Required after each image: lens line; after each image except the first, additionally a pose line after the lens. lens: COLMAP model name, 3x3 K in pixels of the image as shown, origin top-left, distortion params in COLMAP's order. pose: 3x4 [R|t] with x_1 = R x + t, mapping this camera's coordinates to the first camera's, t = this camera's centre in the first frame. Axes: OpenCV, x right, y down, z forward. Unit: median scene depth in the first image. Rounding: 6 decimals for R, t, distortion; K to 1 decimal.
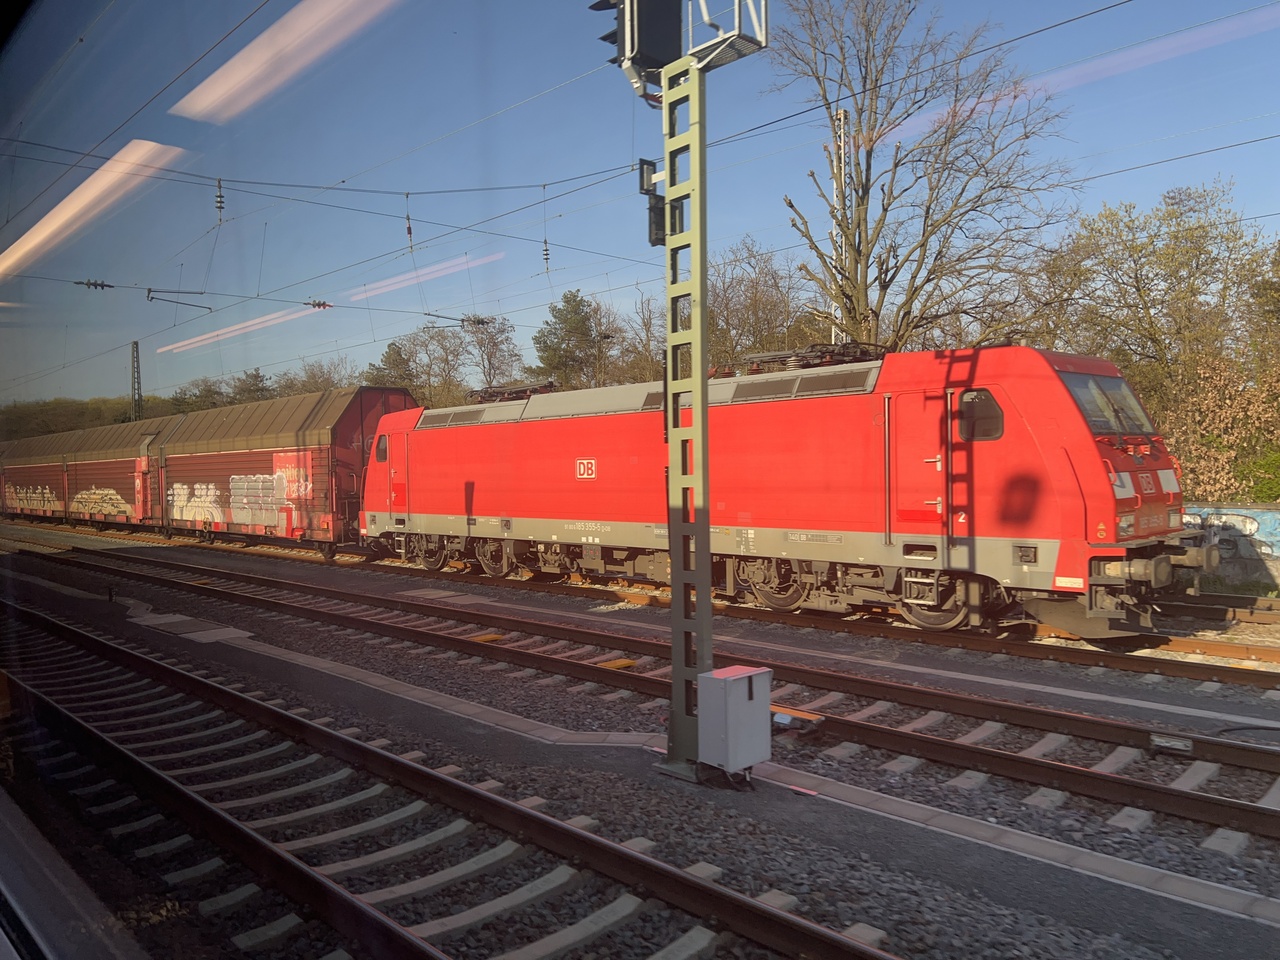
lens RADIAL K [[948.6, 0, 647.5], [0, 948.6, 474.6], [0, 0, 1]] dist [0.074808, -0.087637]
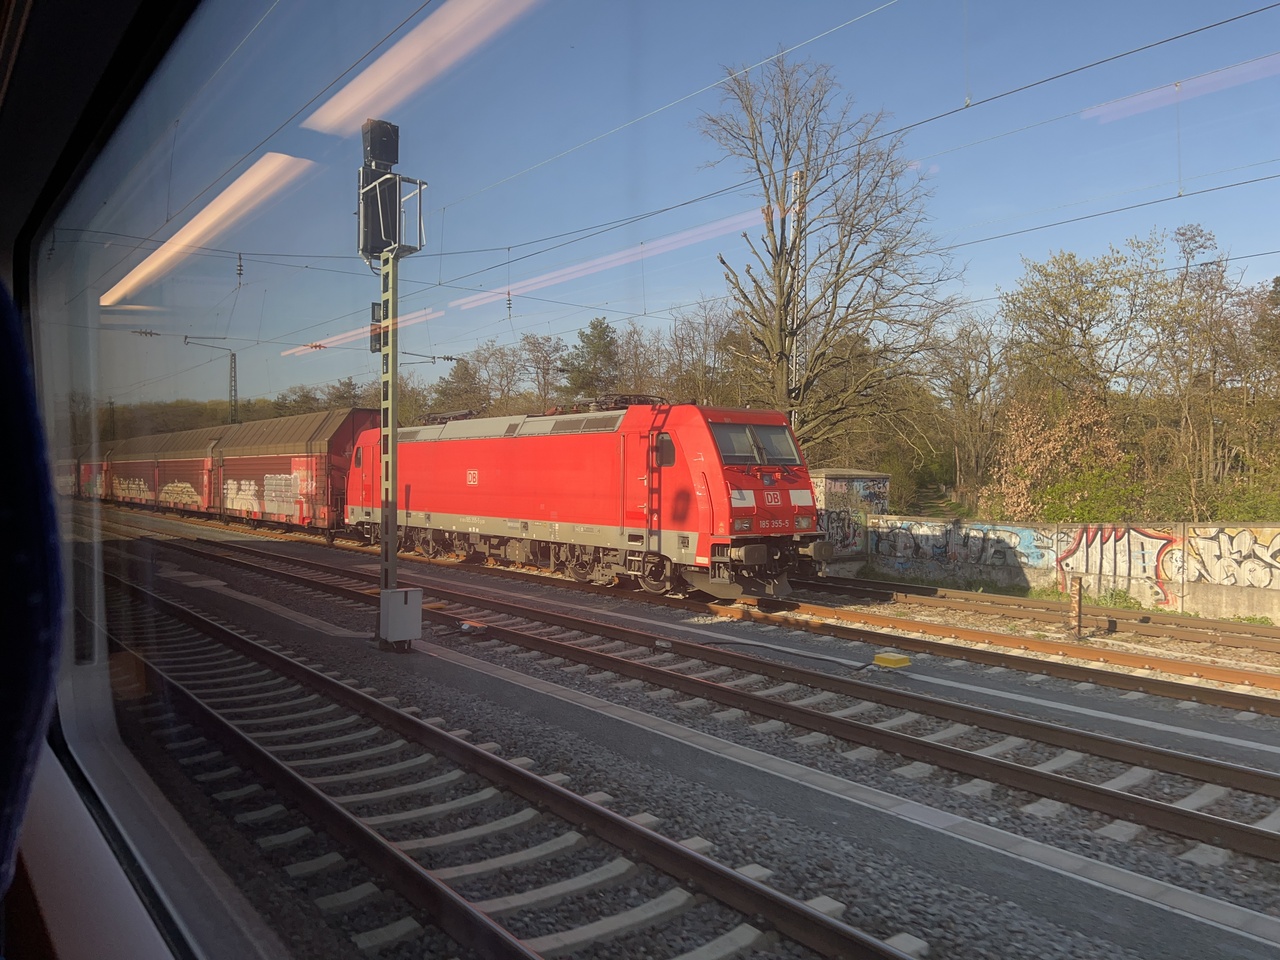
lens RADIAL K [[1029.9, 0, 701.3], [0, 1029.9, 497.1], [0, 0, 1]] dist [0.034804, -0.036718]
pose [[0.993868, 0.032804, -0.105591, 0.298502], [-0.031725, 0.999426, 0.011878, -0.004254], [0.105920, -0.008455, 0.994339, -0.311035]]
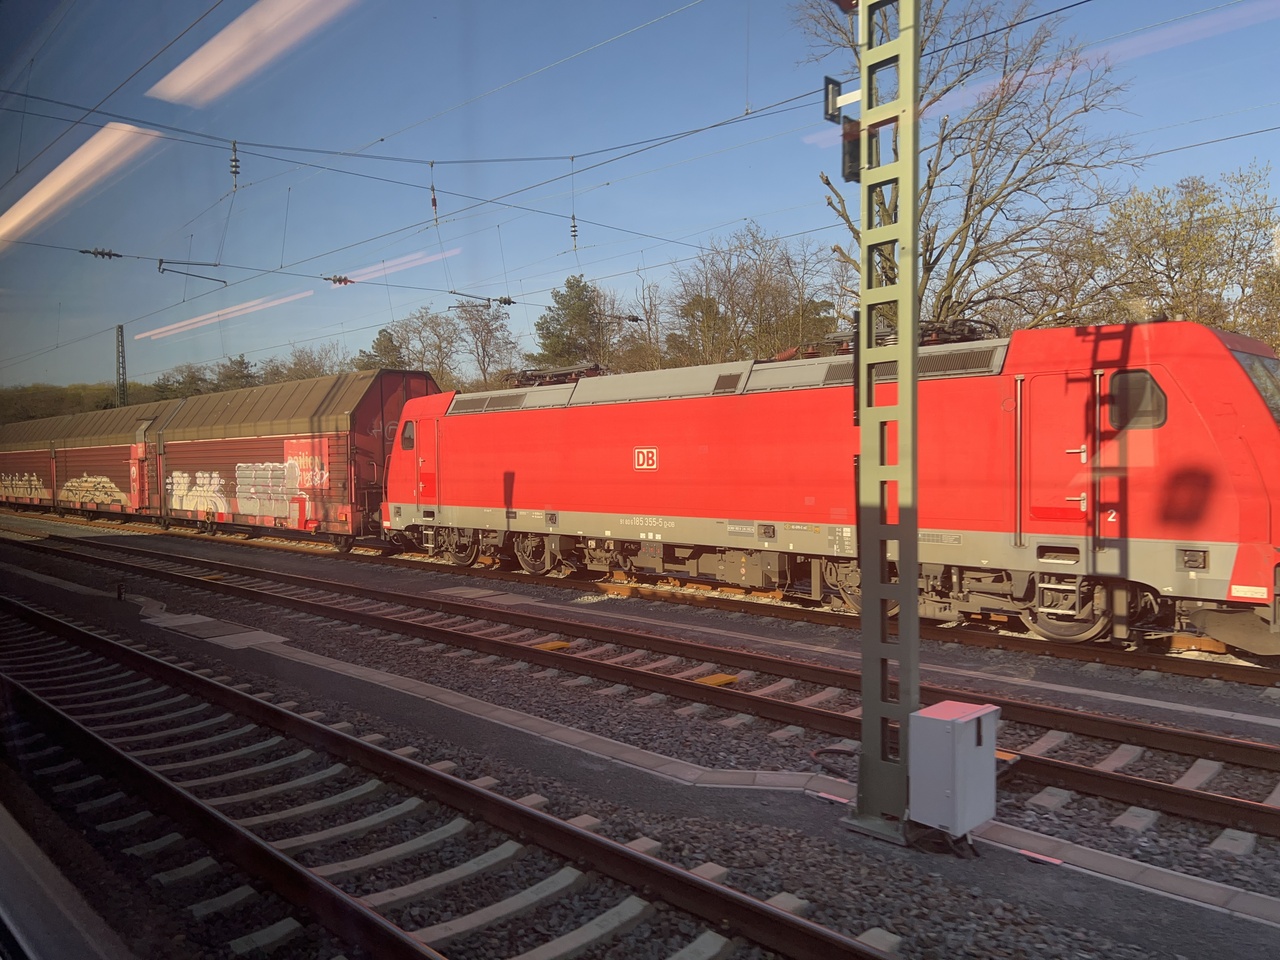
lens RADIAL K [[948.6, 0, 639.6], [0, 948.6, 475.6], [0, 0, 1]] dist [0.074808, -0.087637]
pose [[0.999910, 0.006374, 0.011797, -0.055063], [-0.006497, 0.999925, 0.010425, 0.000528], [-0.011730, -0.010501, 0.999876, 0.057111]]
